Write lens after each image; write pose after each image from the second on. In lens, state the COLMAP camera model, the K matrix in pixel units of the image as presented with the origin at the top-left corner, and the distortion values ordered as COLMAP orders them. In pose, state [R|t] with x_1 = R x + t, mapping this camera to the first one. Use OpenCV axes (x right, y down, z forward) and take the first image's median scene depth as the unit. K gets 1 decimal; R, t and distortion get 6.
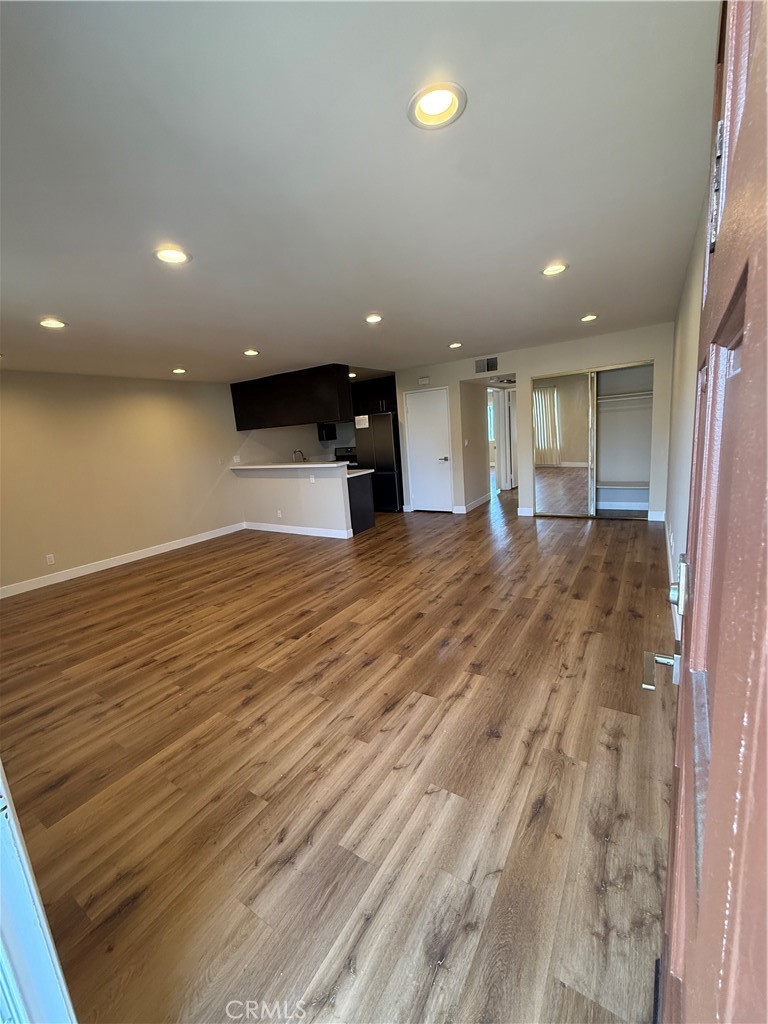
lens RADIAL K [[411.9, 0, 383.2], [0, 411.9, 512.4], [0, 0, 1]] dist [-0.001325, 0.000602]
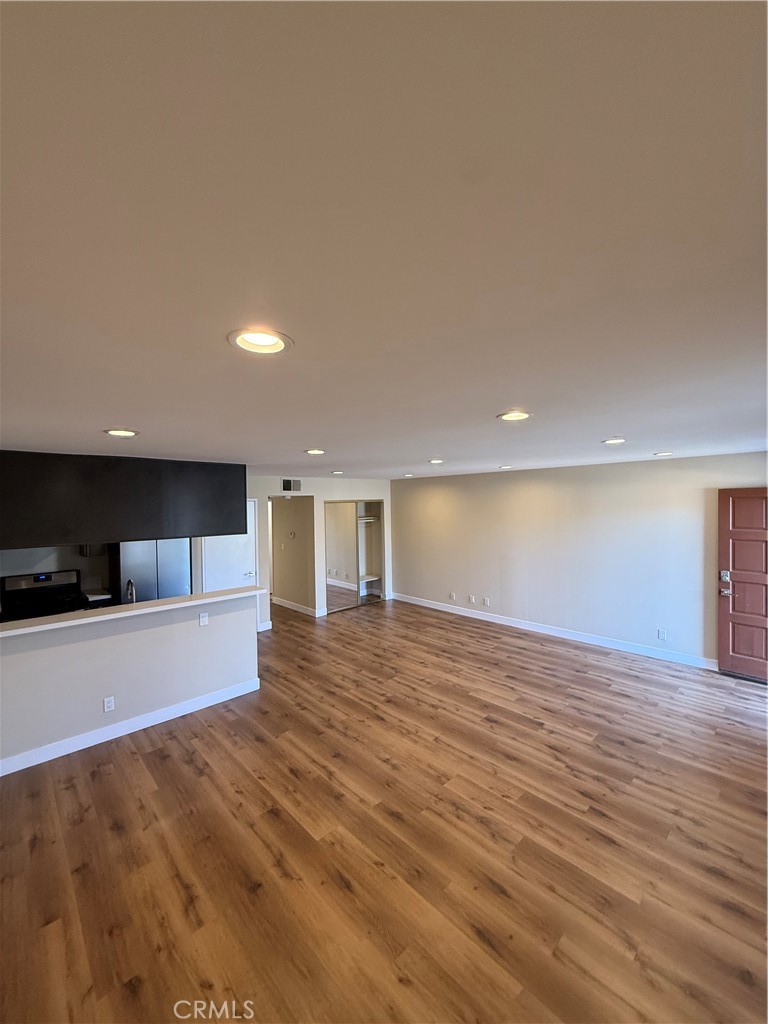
lens RADIAL K [[411.9, 0, 385.7], [0, 411.9, 512.0], [0, 0, 1]] dist [-0.001325, 0.000602]
pose [[0.228509, 0.057404, 0.971848, -1.781777], [0.187112, 0.977059, -0.101708, -0.298305], [-0.955391, 0.205086, 0.212526, 1.258928]]
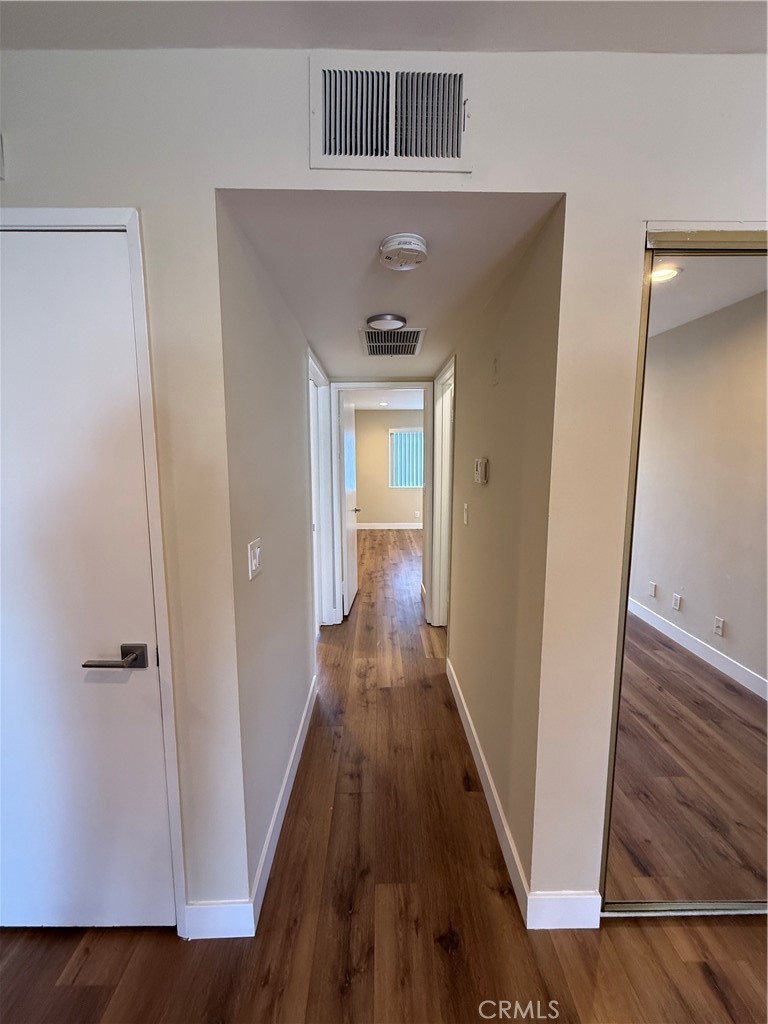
lens RADIAL K [[411.9, 0, 364.8], [0, 411.9, 503.5], [0, 0, 1]] dist [-0.001325, 0.000602]
pose [[0.836240, 0.005507, 0.548336, 0.358299], [0.050501, 0.994927, -0.087009, -0.445735], [-0.546033, 0.100452, 0.831720, 2.069864]]
